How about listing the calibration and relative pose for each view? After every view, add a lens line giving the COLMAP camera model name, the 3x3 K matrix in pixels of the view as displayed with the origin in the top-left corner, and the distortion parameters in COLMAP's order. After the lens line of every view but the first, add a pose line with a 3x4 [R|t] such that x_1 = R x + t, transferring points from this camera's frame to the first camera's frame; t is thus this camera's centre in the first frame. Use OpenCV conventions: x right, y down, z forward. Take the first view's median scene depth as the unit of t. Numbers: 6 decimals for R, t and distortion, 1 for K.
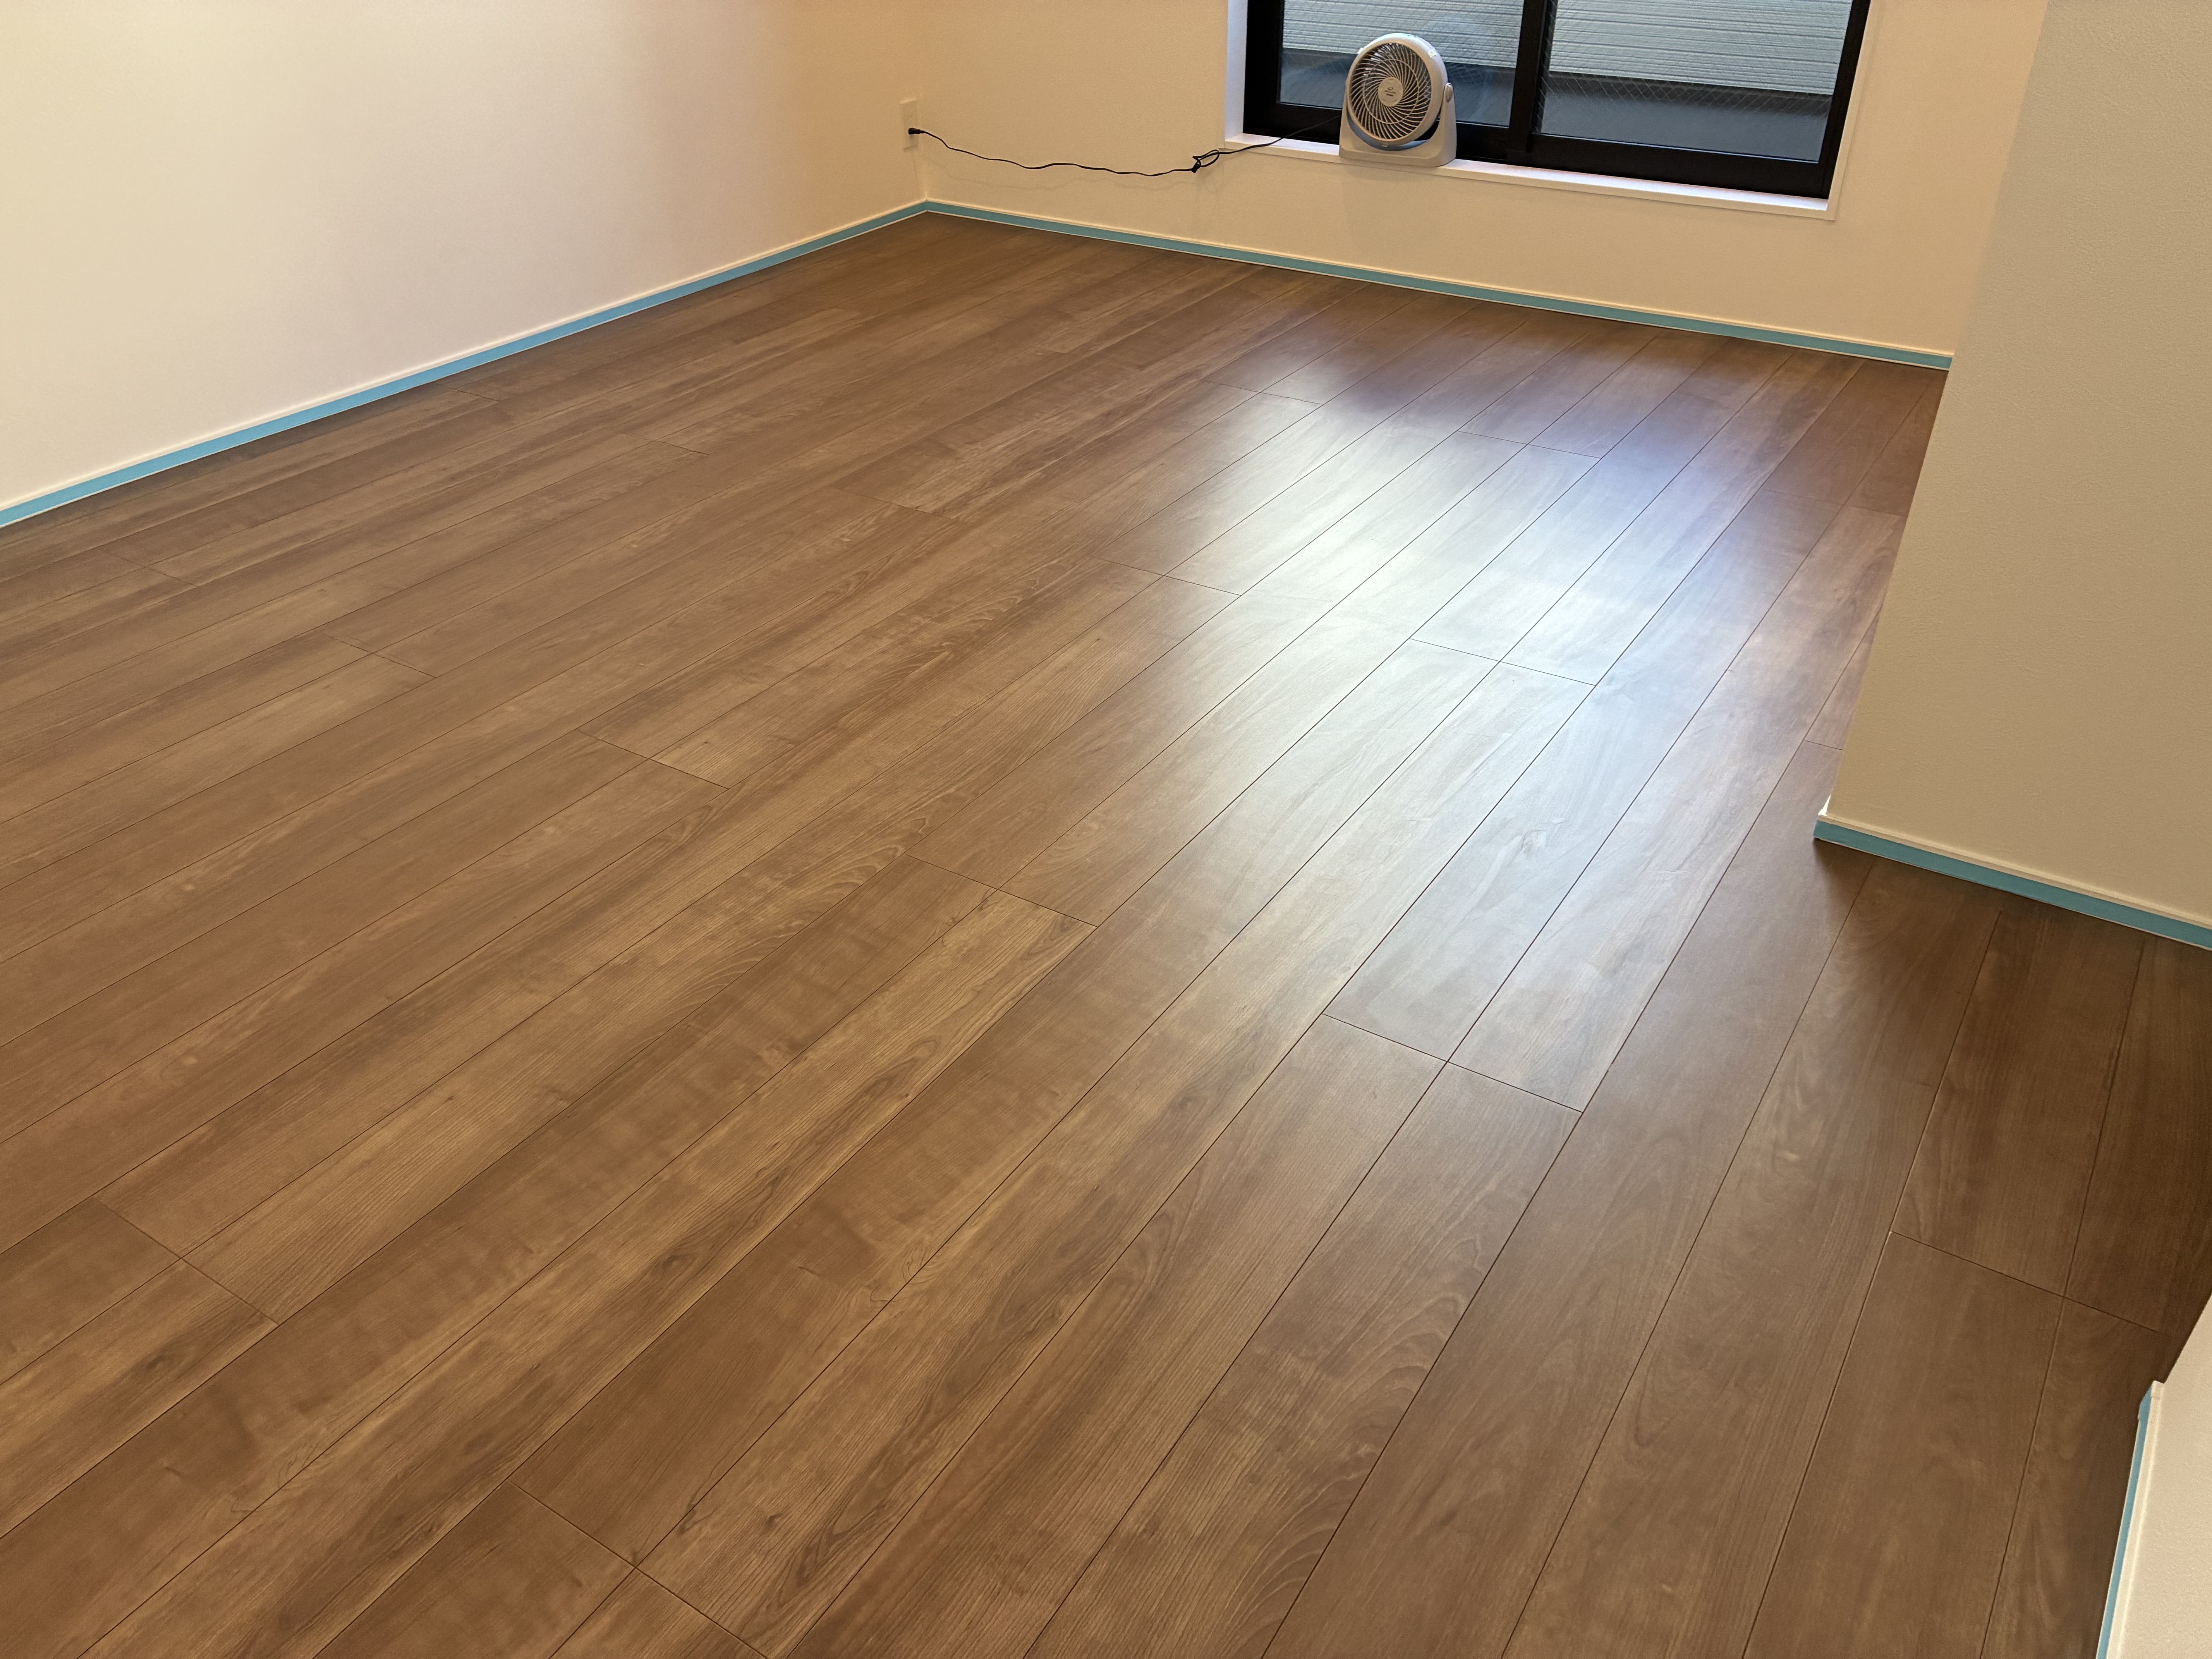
lens RADIAL K [[1679.7, 0, 1121.7], [0, 1679.7, 836.5], [0, 0, 1]] dist [0.014417, -0.000476]
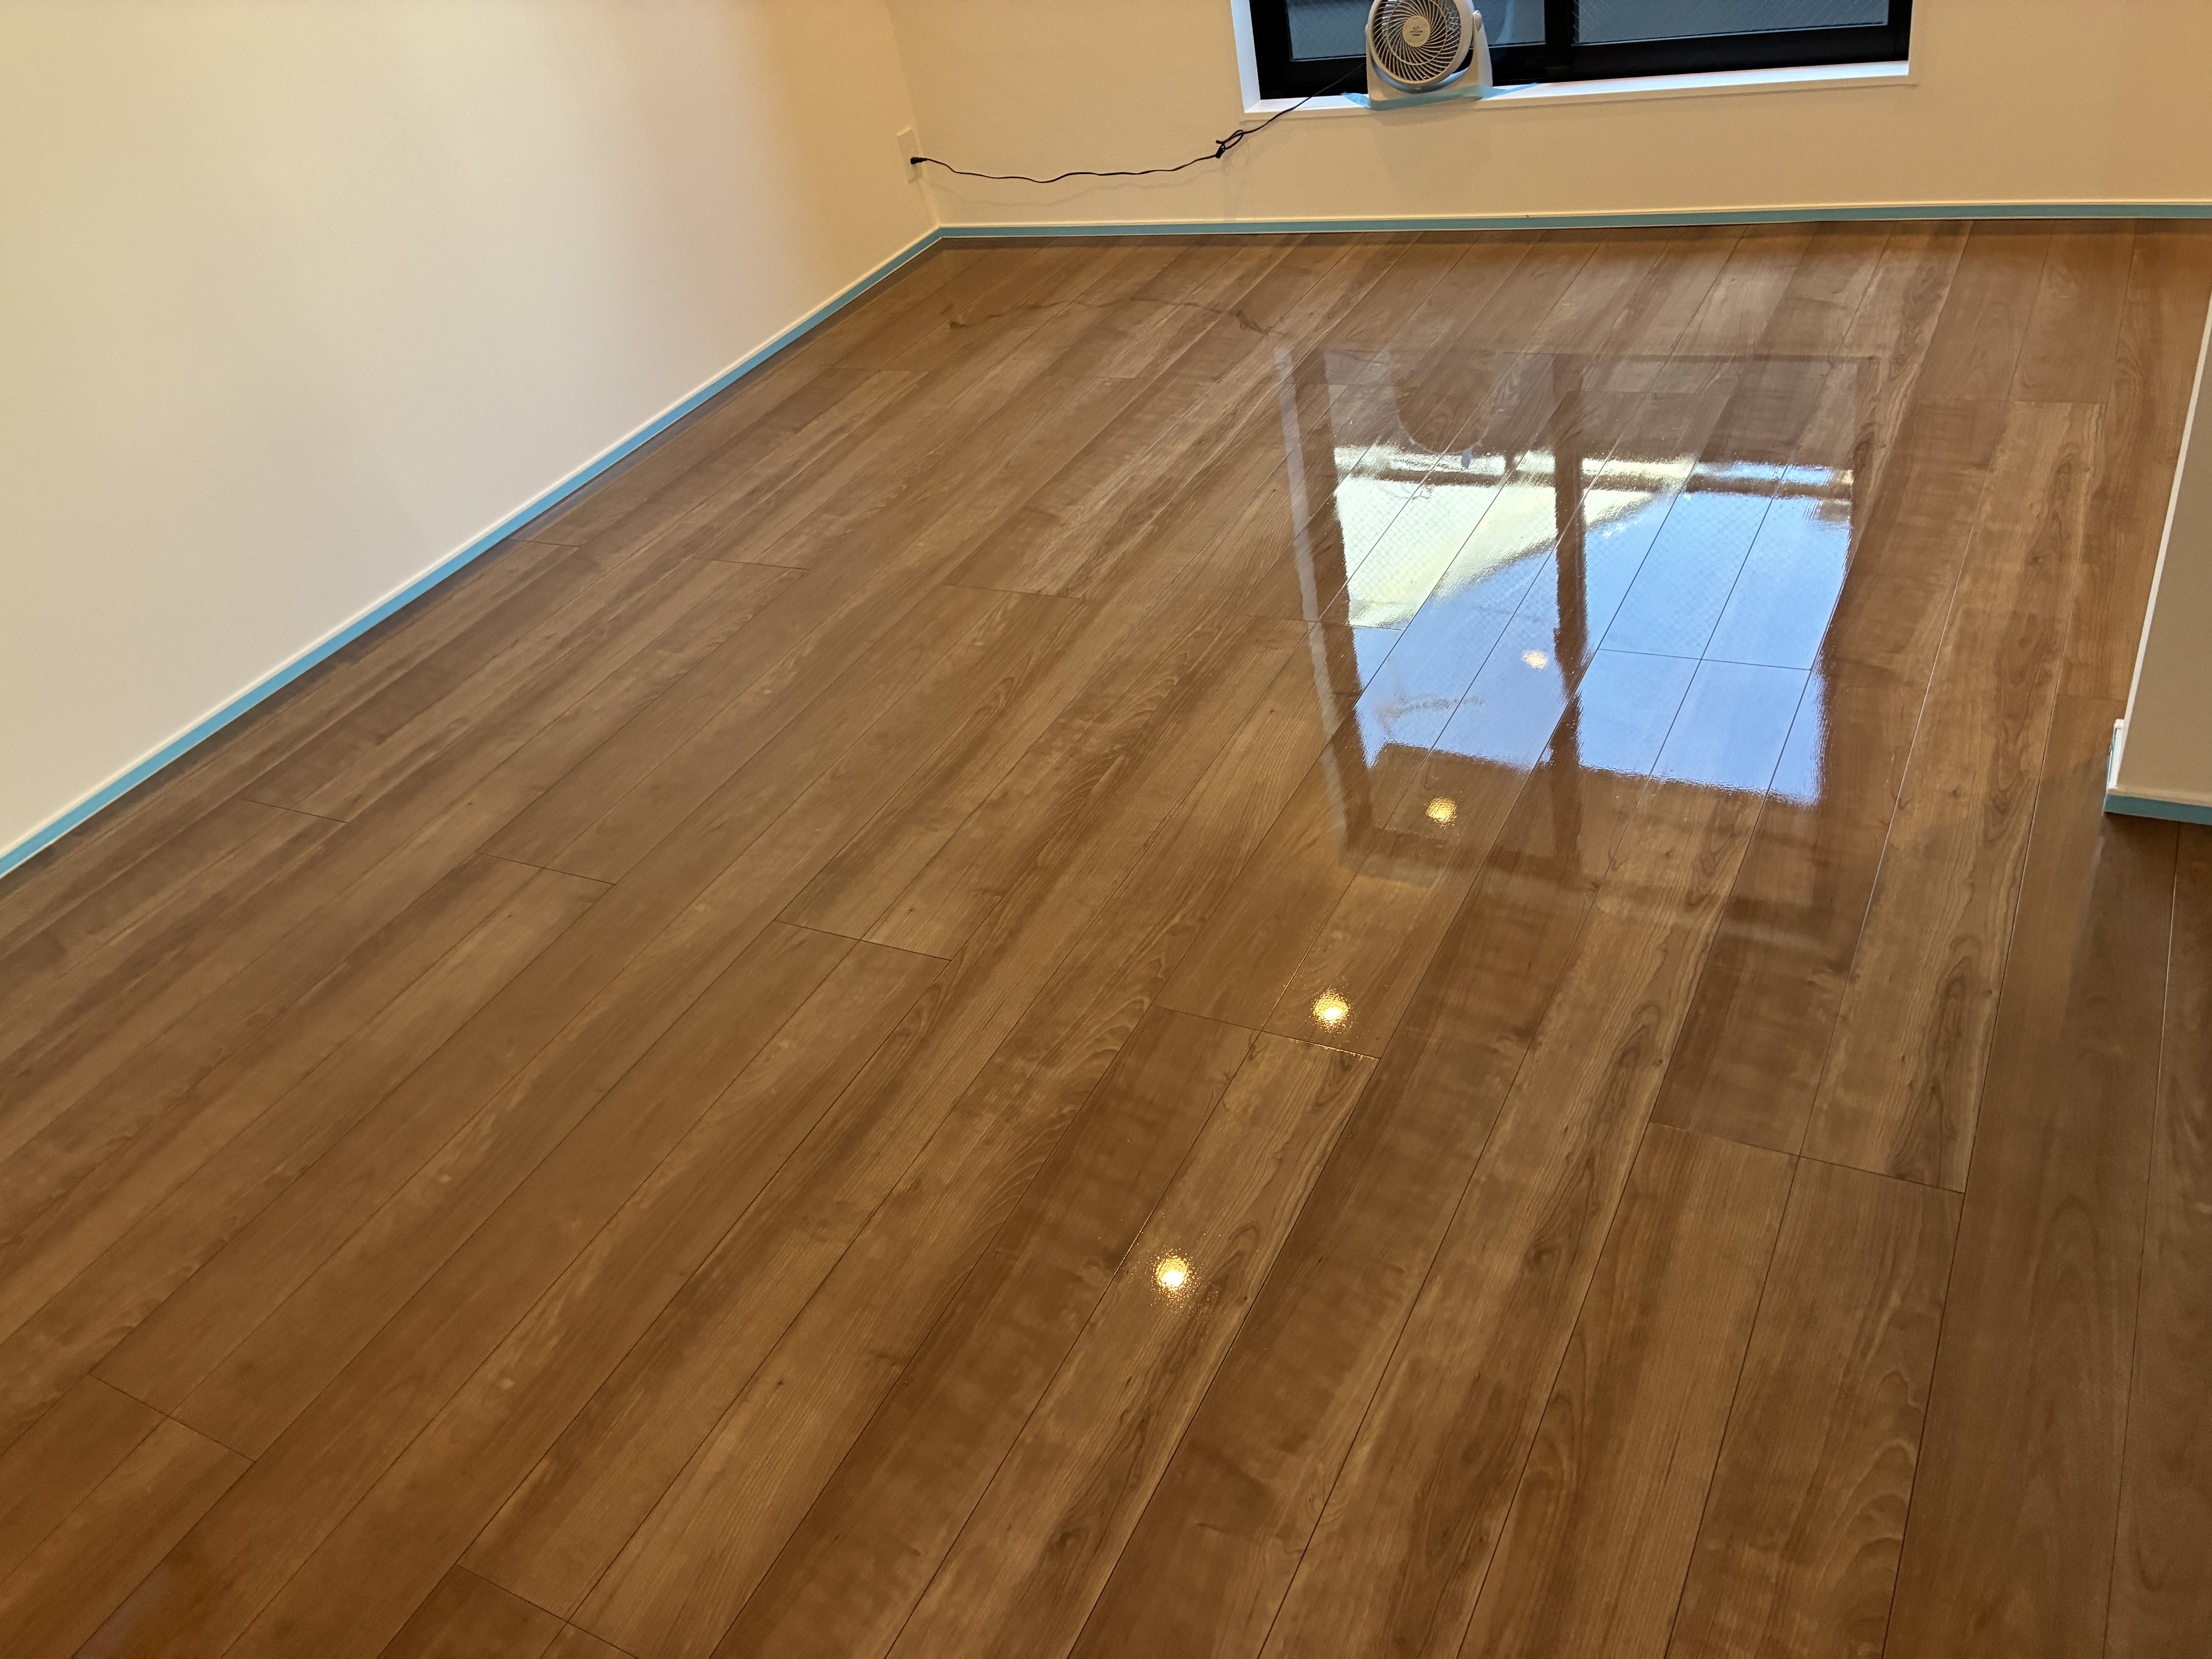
lens RADIAL K [[1679.7, 0, 1121.7], [0, 1679.7, 836.5], [0, 0, 1]] dist [0.014417, -0.000476]
pose [[0.982053, -0.184756, -0.037904, -0.074004], [0.186308, 0.981569, 0.042572, -0.102571], [0.029340, -0.048870, 0.998374, 0.038866]]
